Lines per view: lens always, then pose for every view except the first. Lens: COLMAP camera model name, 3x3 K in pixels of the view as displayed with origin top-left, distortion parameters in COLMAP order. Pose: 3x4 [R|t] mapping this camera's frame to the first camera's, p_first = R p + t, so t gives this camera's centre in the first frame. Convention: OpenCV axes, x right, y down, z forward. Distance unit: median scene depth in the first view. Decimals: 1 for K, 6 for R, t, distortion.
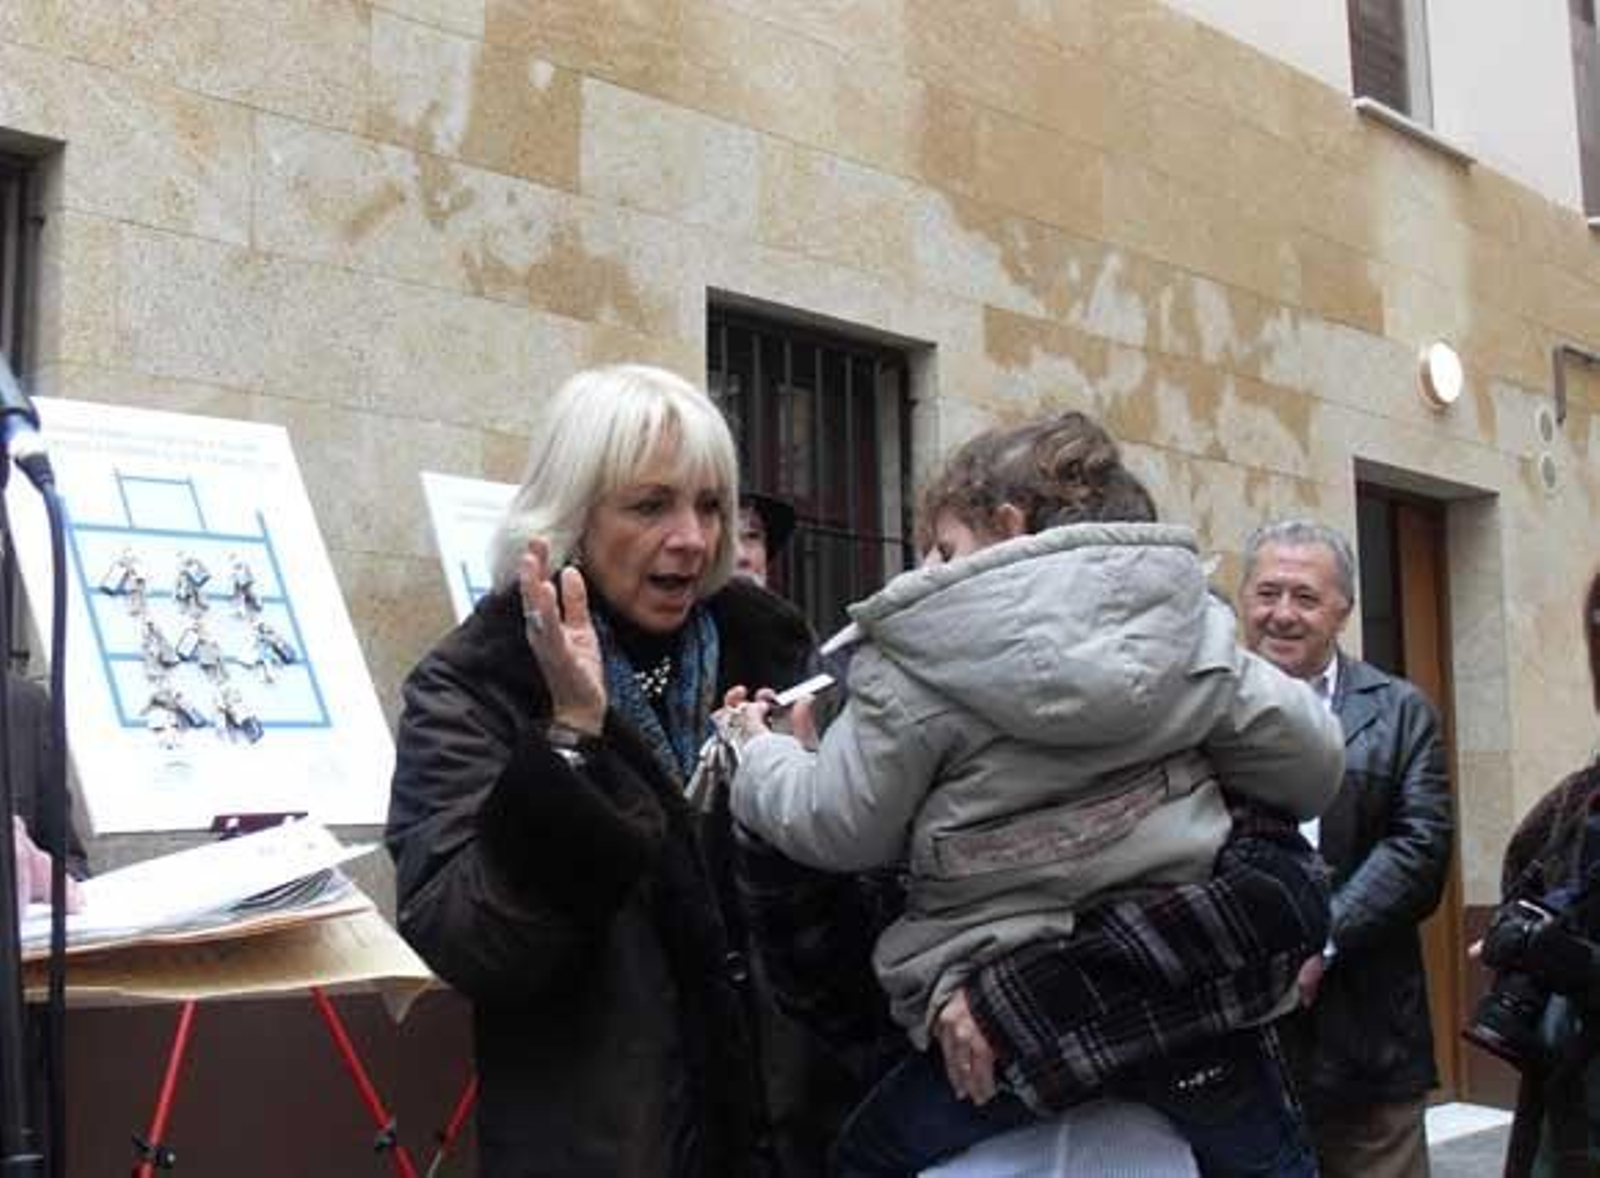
lens RADIAL K [[2225.6, 0, 821.5], [0, 2225.6, 576.4], [0, 0, 1]] dist [-0.129970, 0.000000]
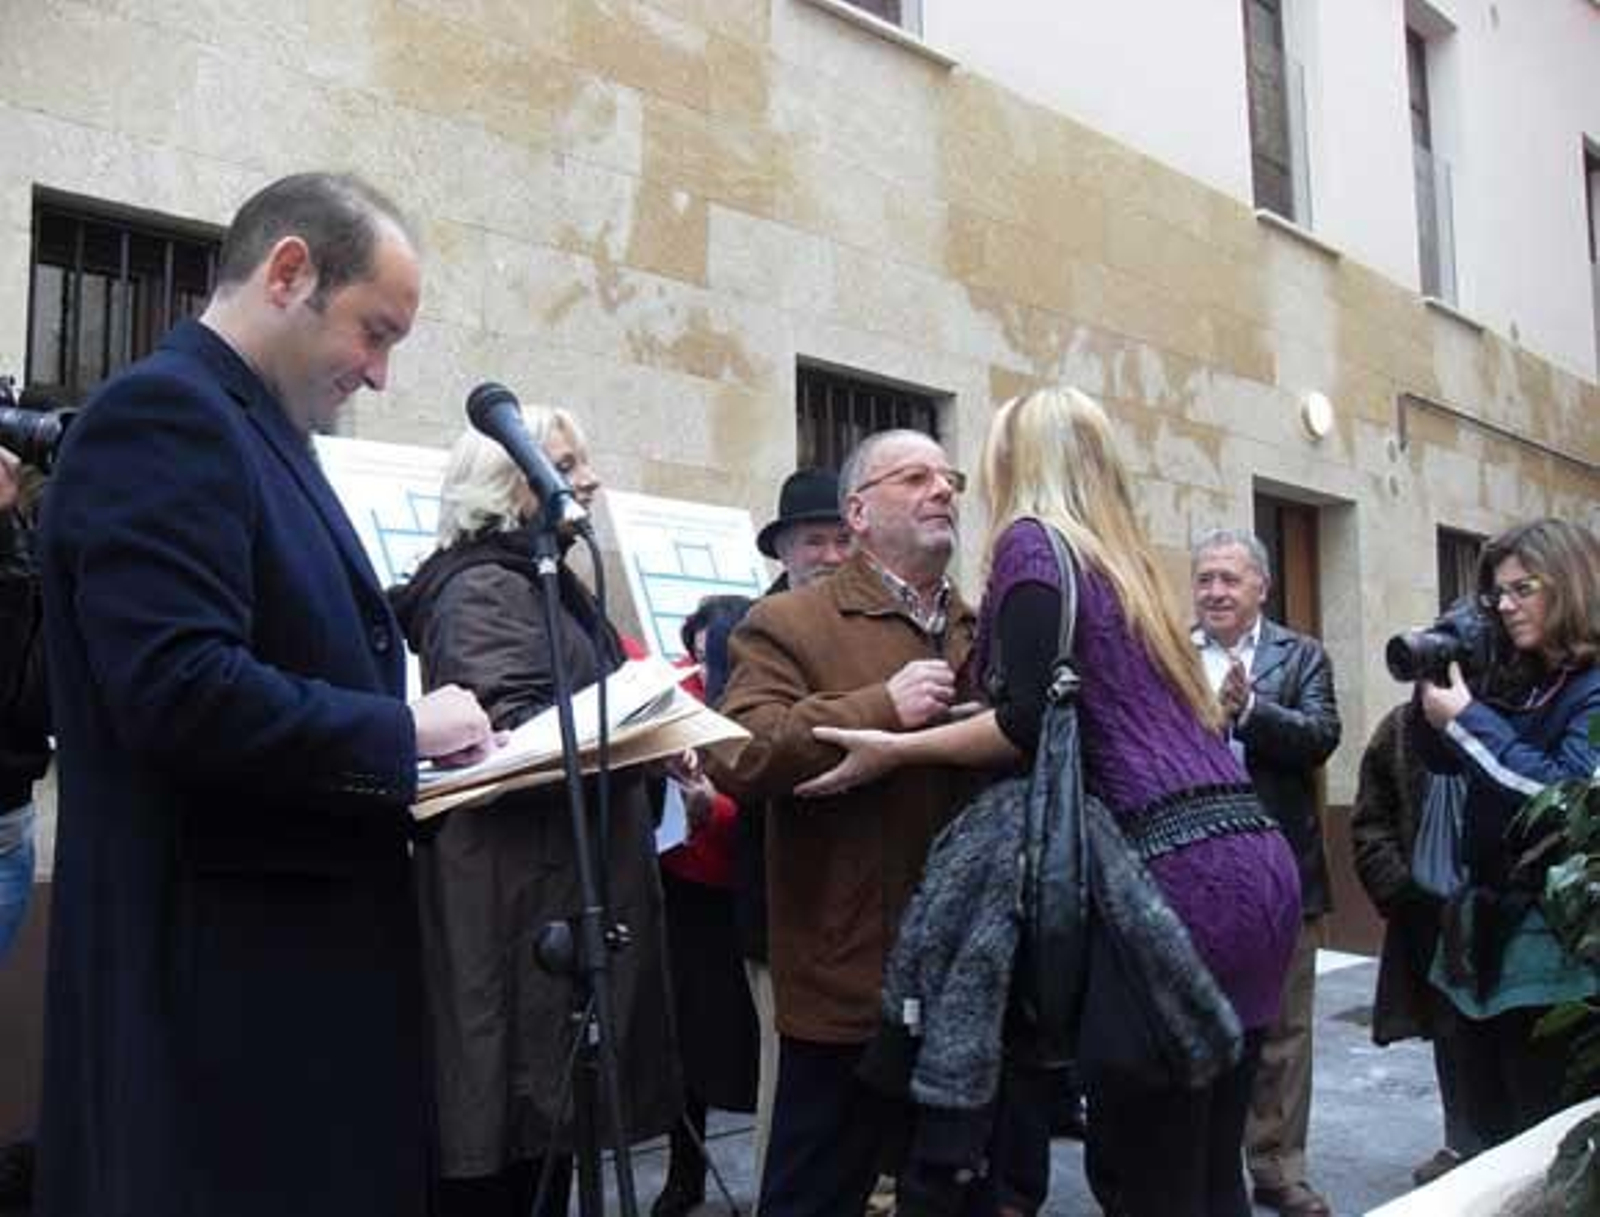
lens RADIAL K [[1754.5, 0, 803.0], [0, 1754.5, 612.1], [0, 0, 1]] dist [-0.144860, 0.000000]
pose [[0.999980, 0.005295, -0.003439, -0.044038], [-0.005171, 0.999379, 0.034865, -0.007511], [0.003621, -0.034846, 0.999386, -0.101408]]
